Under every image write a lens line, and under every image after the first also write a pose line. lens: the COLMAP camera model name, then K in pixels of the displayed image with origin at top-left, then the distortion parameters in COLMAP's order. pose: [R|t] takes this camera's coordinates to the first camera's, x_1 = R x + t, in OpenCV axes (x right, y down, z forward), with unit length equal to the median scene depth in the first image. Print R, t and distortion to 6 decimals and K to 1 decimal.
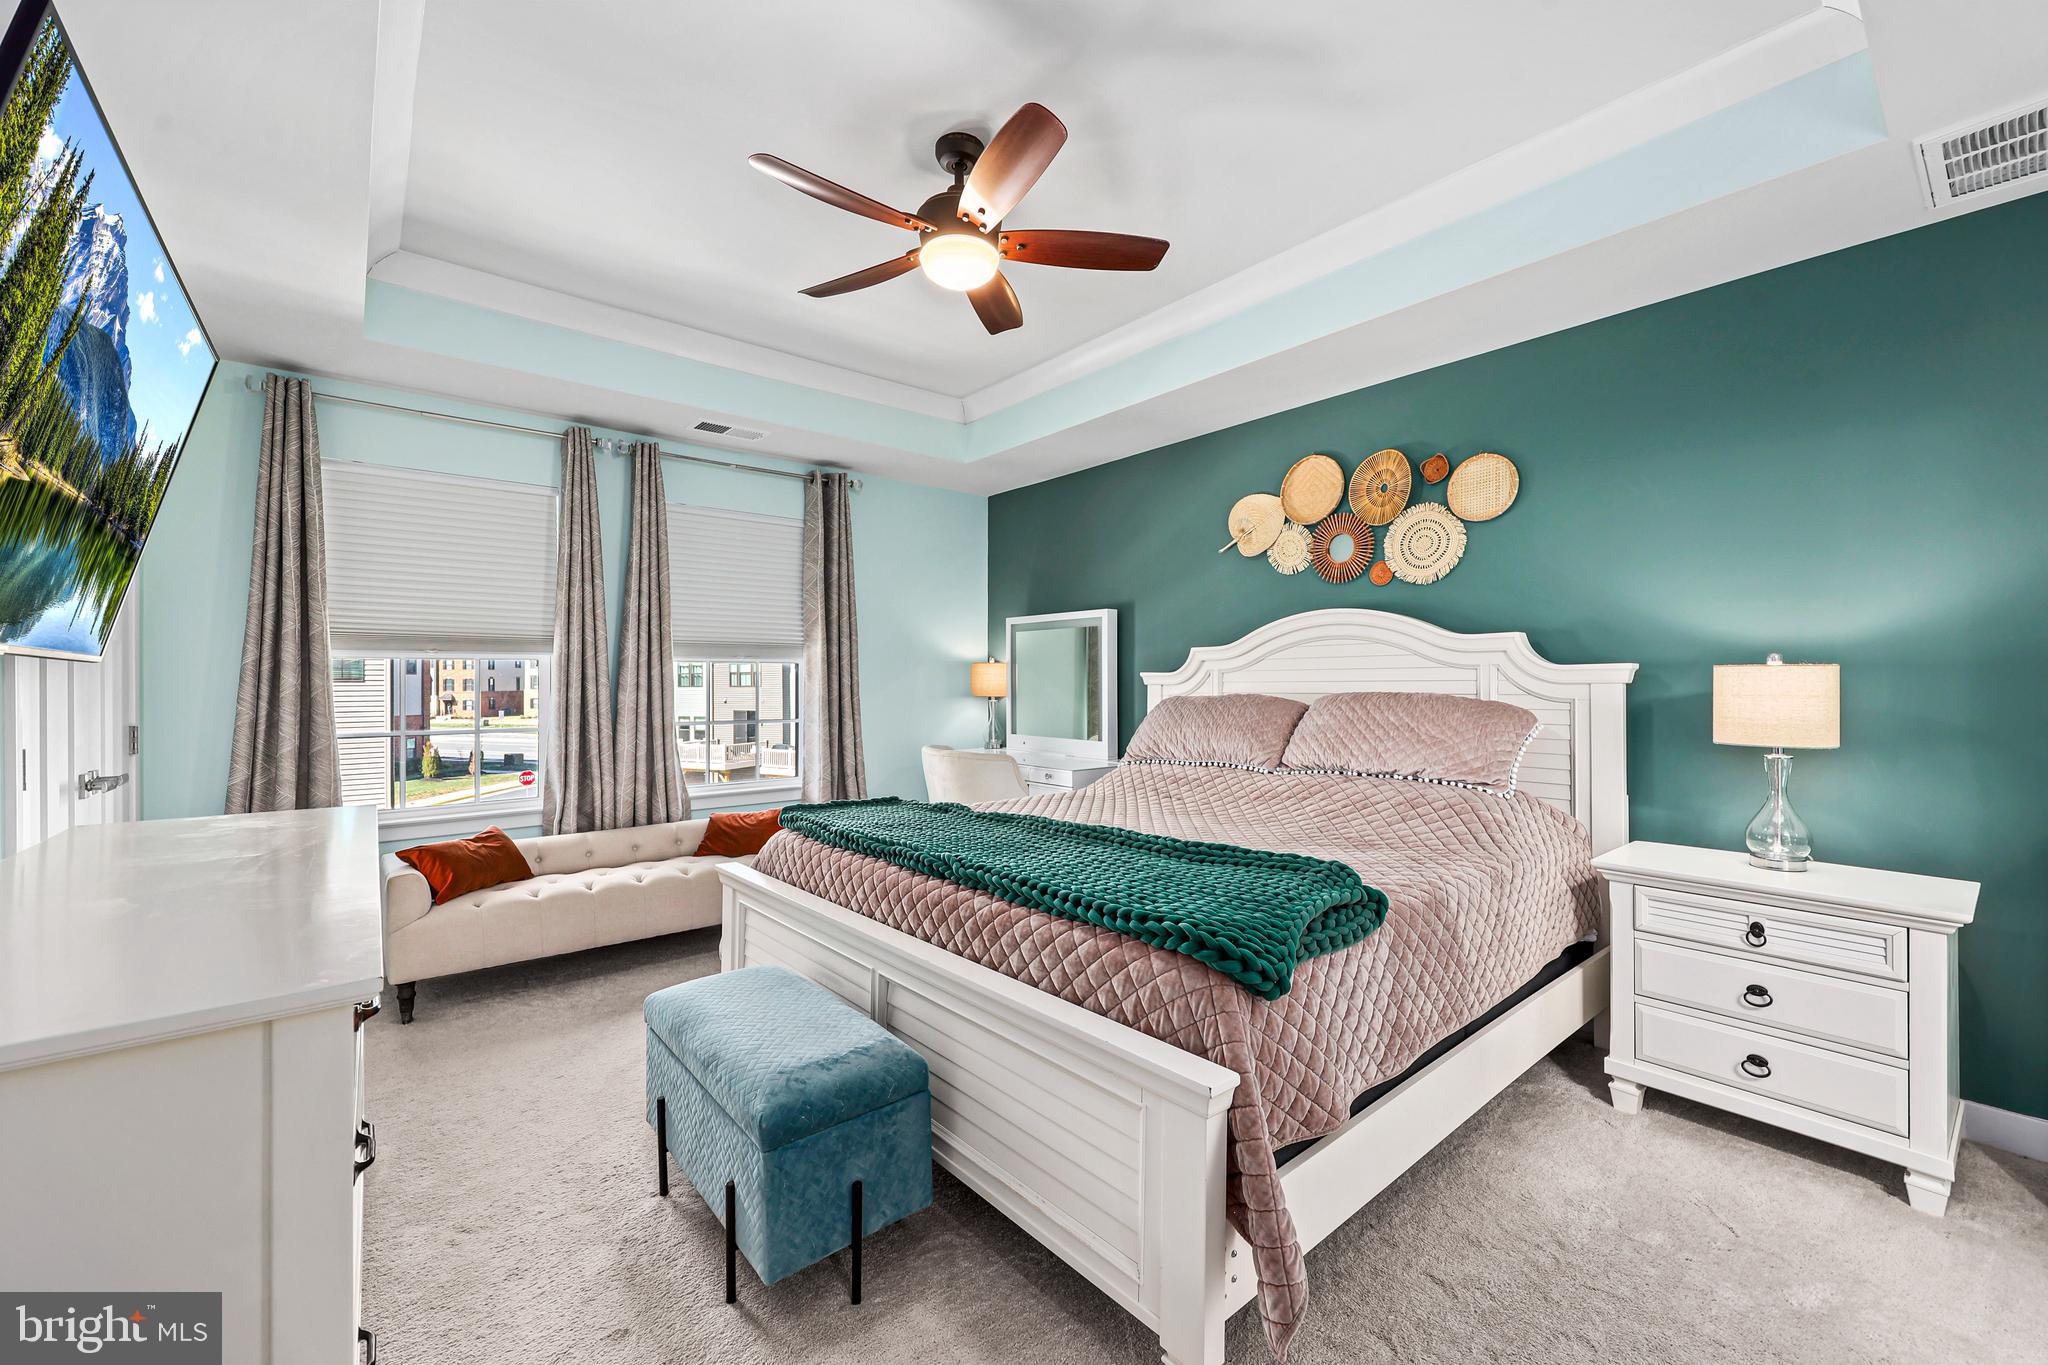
lens RADIAL K [[830.0, 0, 1042.8], [0, 830.0, 672.4], [0, 0, 1]] dist [-0.001612, -0.000204]
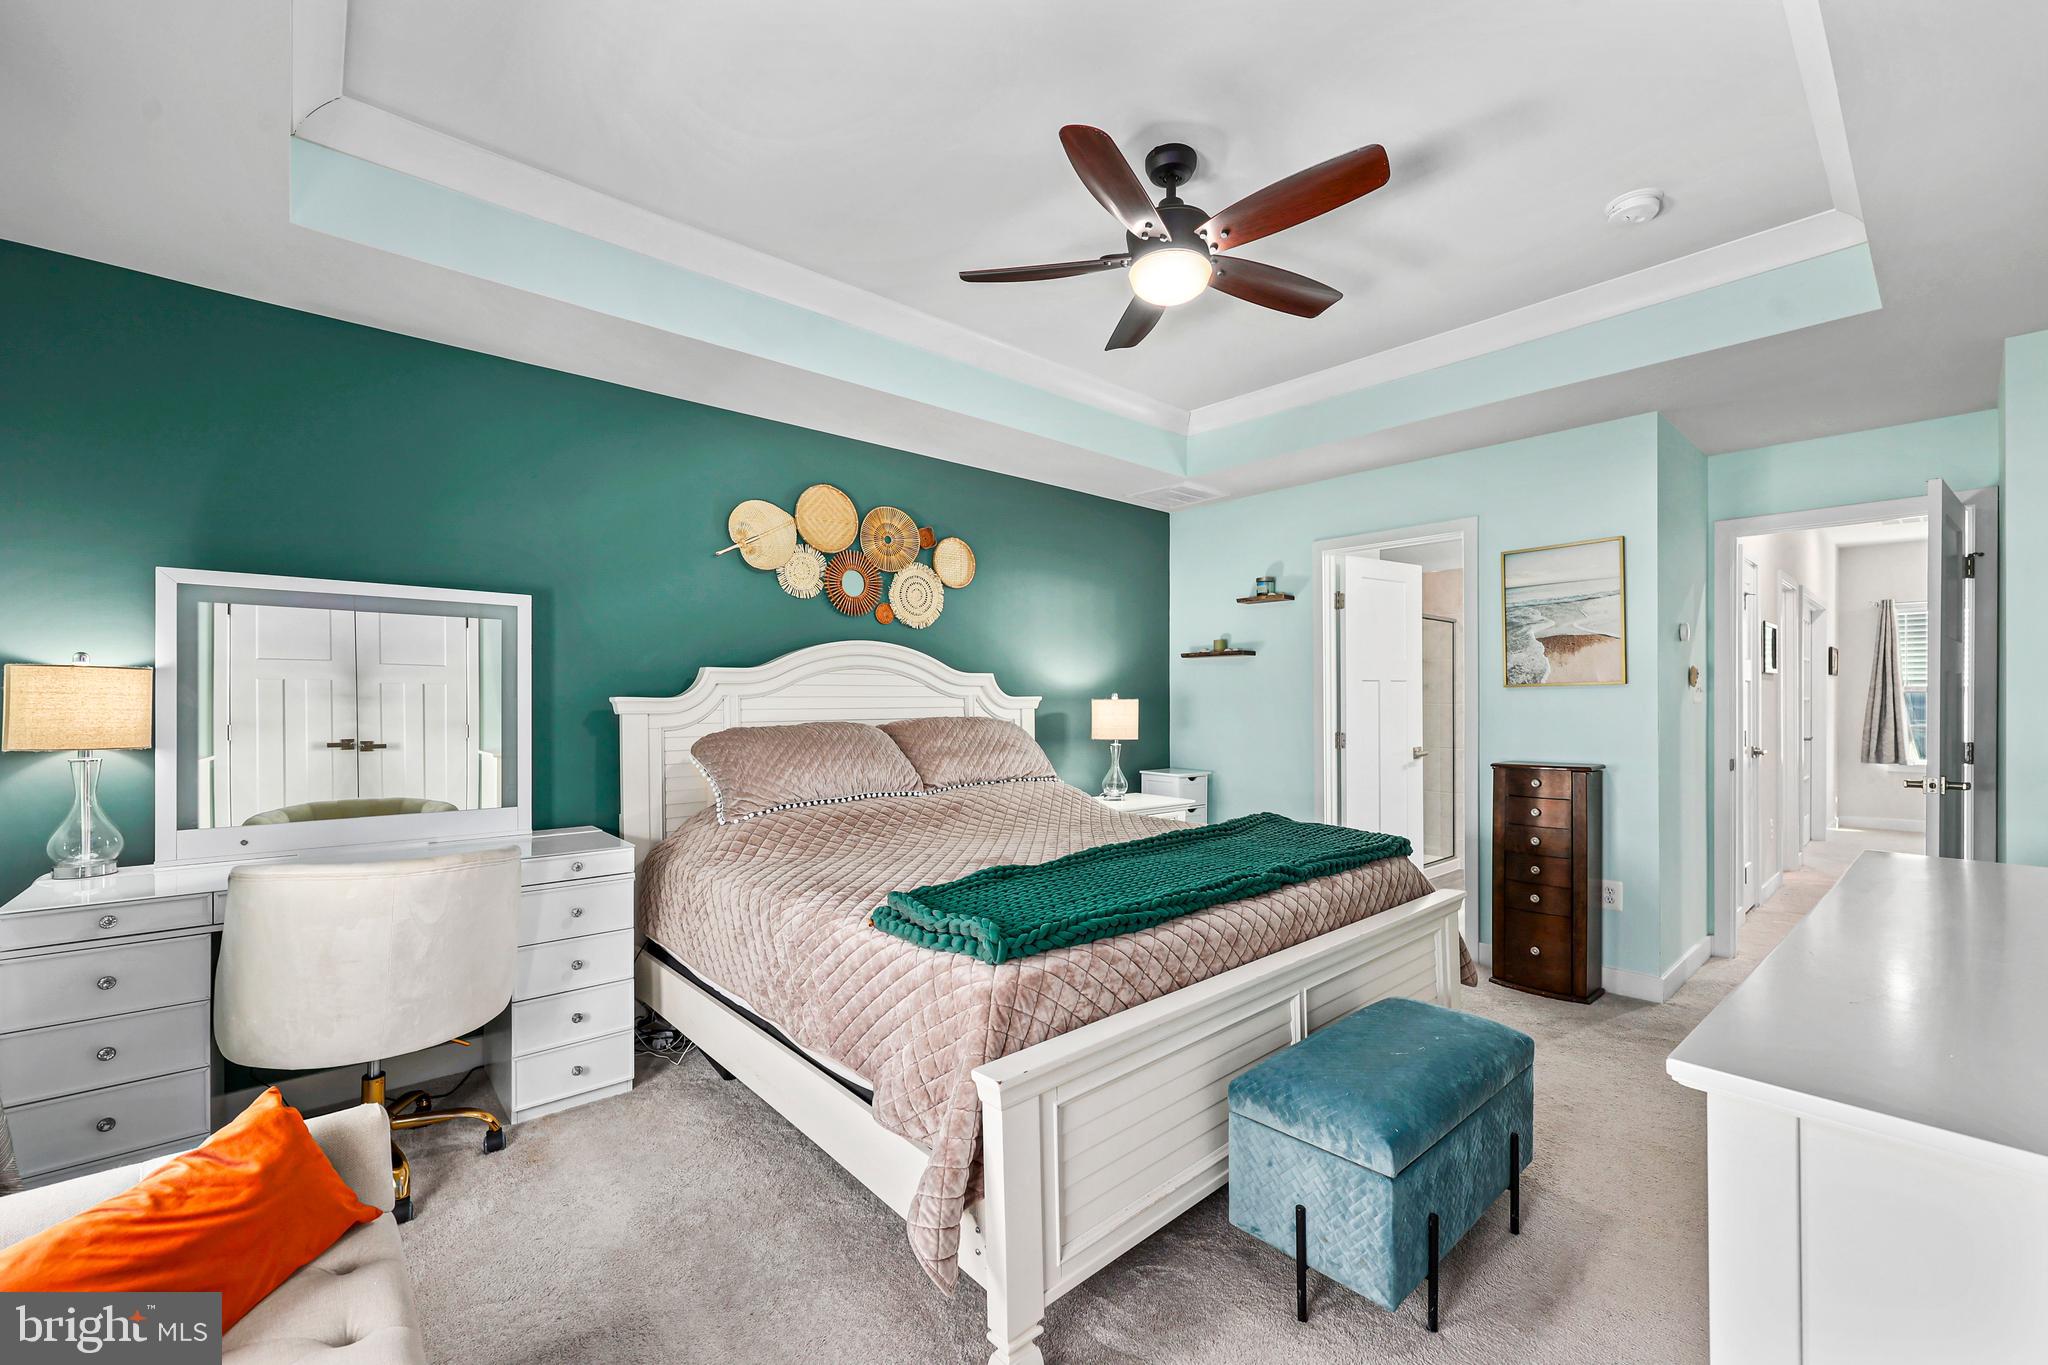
lens RADIAL K [[836.0, 0, 1032.5], [0, 836.0, 693.6], [0, 0, 1]] dist [-0.001234, 0.000045]
pose [[-0.034426, 0.015549, 0.999286, -0.733011], [-0.006386, 0.999855, -0.015778, 0.007503], [-0.999387, -0.006925, -0.034322, 0.821241]]
